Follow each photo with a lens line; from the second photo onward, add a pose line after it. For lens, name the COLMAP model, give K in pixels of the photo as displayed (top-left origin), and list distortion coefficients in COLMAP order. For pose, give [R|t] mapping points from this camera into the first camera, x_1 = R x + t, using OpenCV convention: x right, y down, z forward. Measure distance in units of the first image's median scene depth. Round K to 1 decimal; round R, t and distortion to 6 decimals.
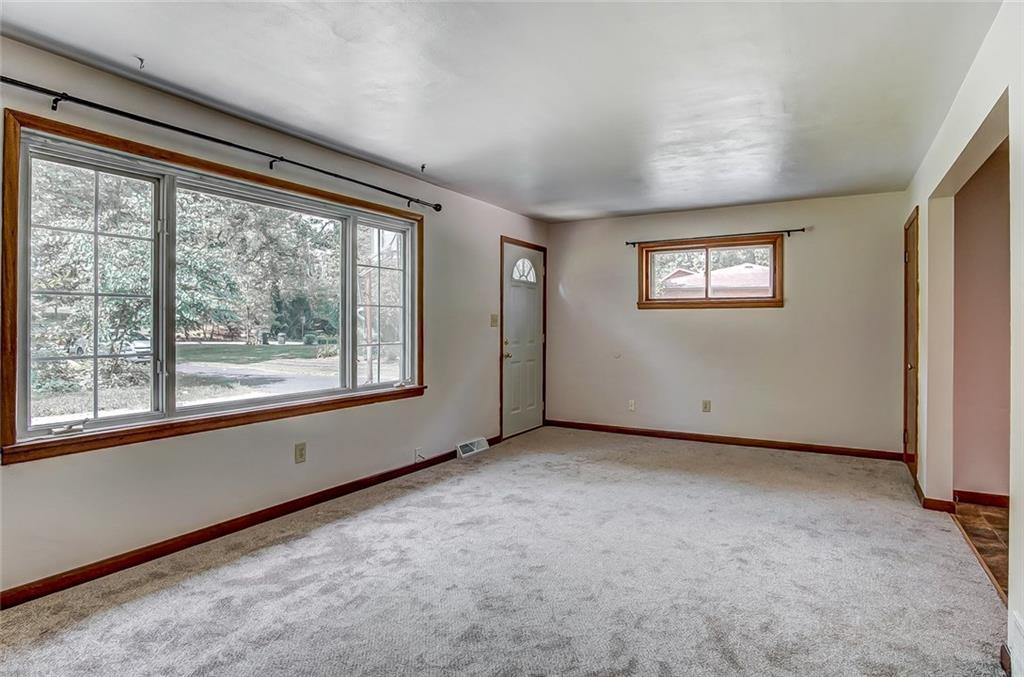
lens RADIAL K [[572.3, 0, 510.8], [0, 572.3, 323.8], [0, 0, 1]] dist [-0.037452, 0.013984]
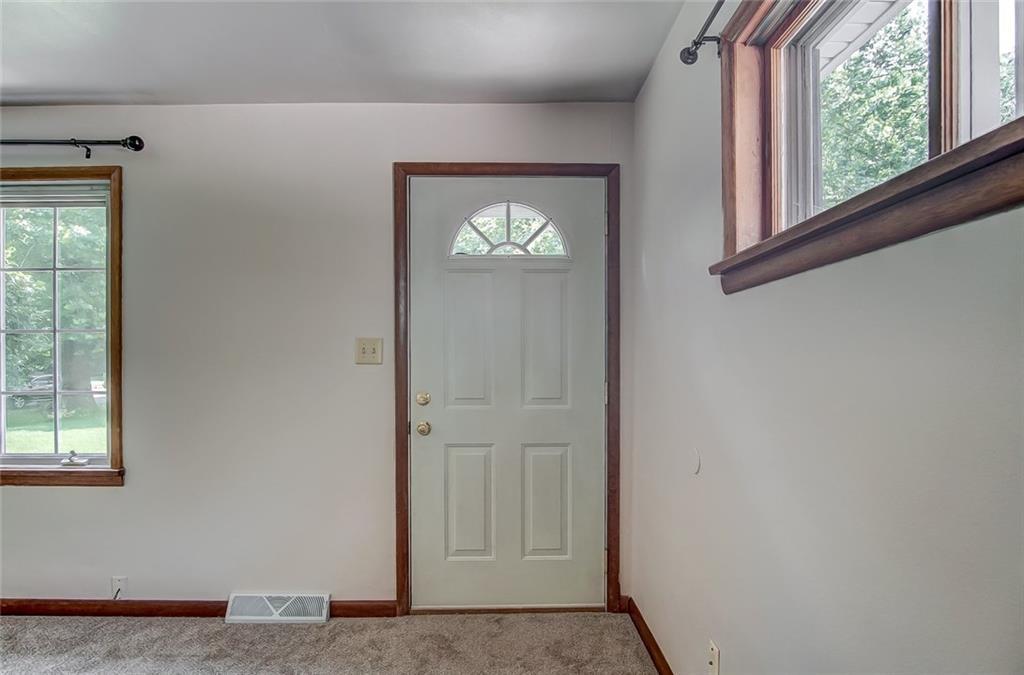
lens RADIAL K [[572.3, 0, 519.3], [0, 572.3, 362.3], [0, 0, 1]] dist [-0.037452, 0.013984]
pose [[0.511288, 0.002355, -0.859406, 0.478913], [0.003391, 0.999983, 0.004757, 0.001812], [0.859403, -0.005346, 0.511271, 0.967269]]
